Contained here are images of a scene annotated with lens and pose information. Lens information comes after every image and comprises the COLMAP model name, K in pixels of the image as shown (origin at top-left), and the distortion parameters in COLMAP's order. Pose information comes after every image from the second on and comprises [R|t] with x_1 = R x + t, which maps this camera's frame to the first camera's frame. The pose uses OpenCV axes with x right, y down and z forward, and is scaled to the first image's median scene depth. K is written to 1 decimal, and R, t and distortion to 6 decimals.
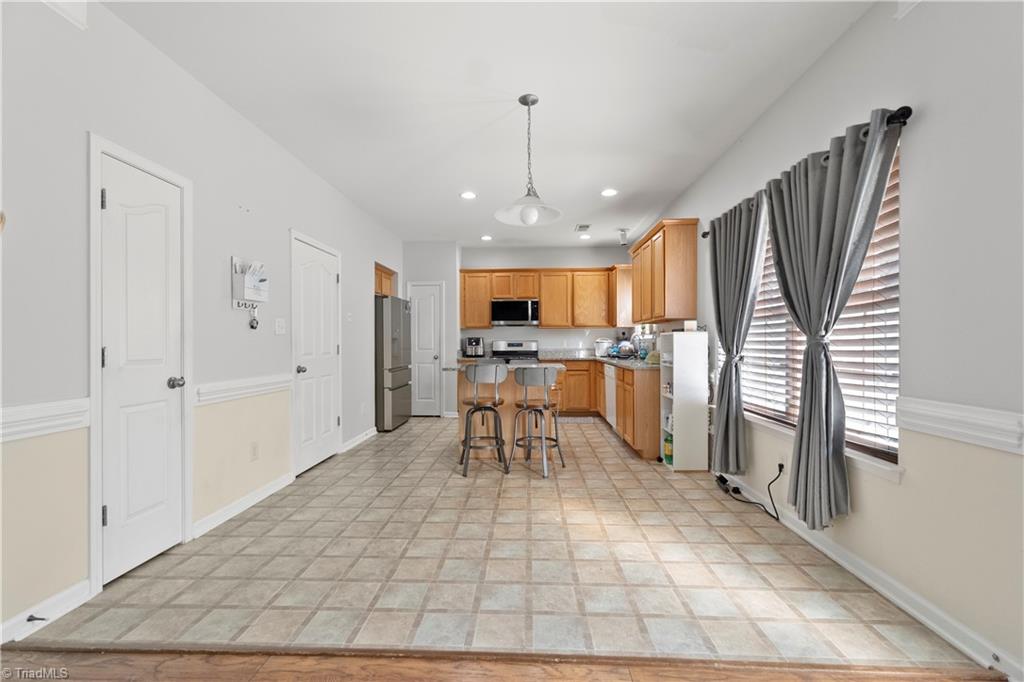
lens RADIAL K [[426.1, 0, 516.3], [0, 426.1, 341.8], [0, 0, 1]] dist [-0.000500, -0.000211]
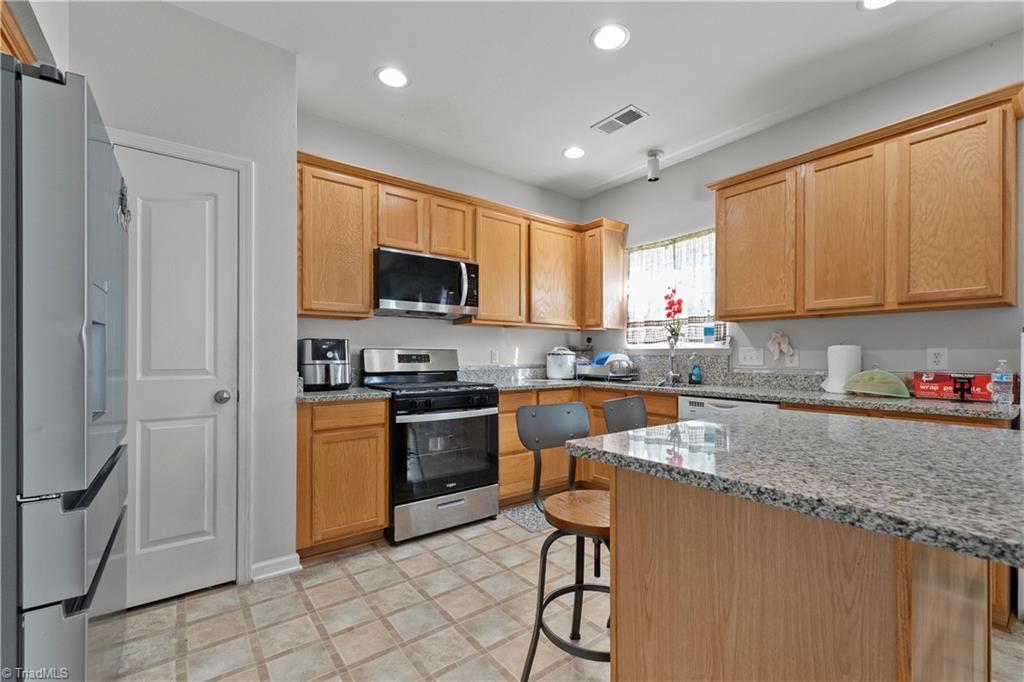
lens RADIAL K [[426.1, 0, 512.1], [0, 426.1, 351.5], [0, 0, 1]] dist [-0.000500, -0.000211]
pose [[0.773923, 0.012807, 0.633150, -0.426047], [-0.005930, 0.999898, -0.012978, 0.010658], [-0.633252, 0.006289, 0.773920, 1.203424]]
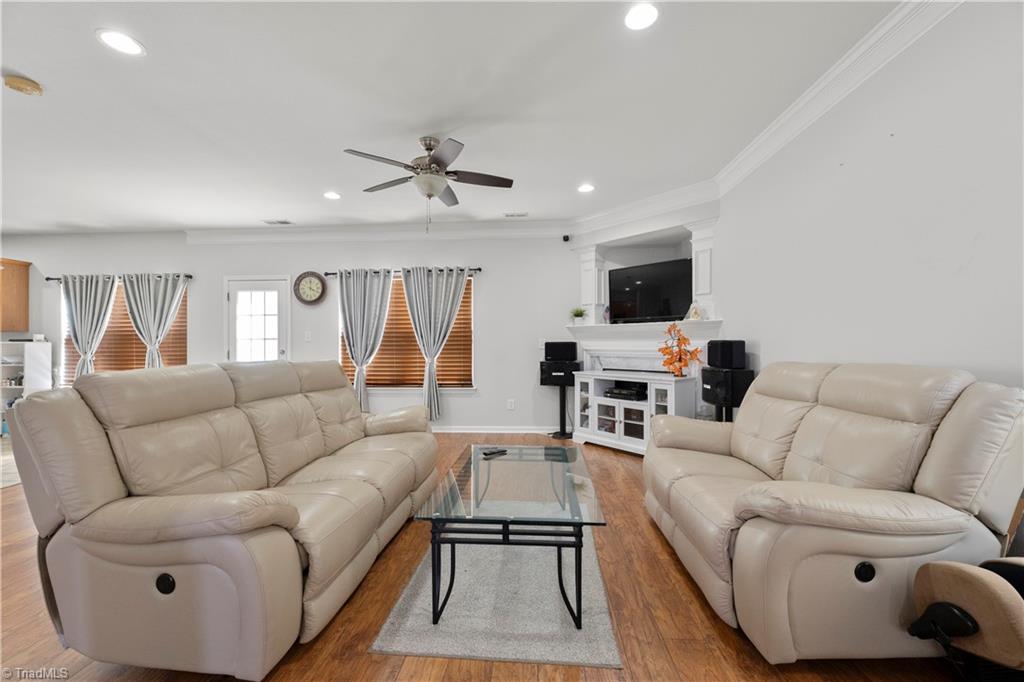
lens RADIAL K [[426.1, 0, 513.2], [0, 426.1, 344.4], [0, 0, 1]] dist [-0.000500, -0.000211]
pose [[0.019260, 0.008665, 0.999777, -1.143063], [0.004992, 0.999949, -0.008762, 0.008413], [-0.999802, 0.005160, 0.019216, -0.755253]]
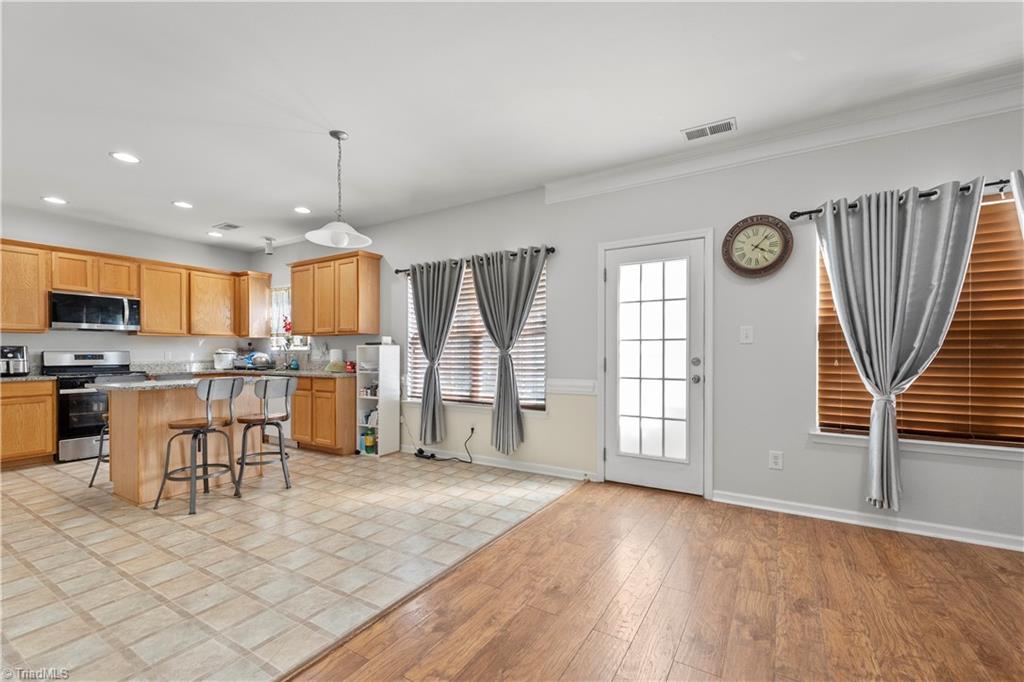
lens RADIAL K [[426.1, 0, 516.3], [0, 426.1, 351.6], [0, 0, 1]] dist [-0.000500, -0.000211]
pose [[0.489932, 0.003688, 0.871753, -0.567003], [-0.000772, 0.999992, -0.003797, 0.000618], [-0.871760, 0.001187, 0.489932, 0.041093]]
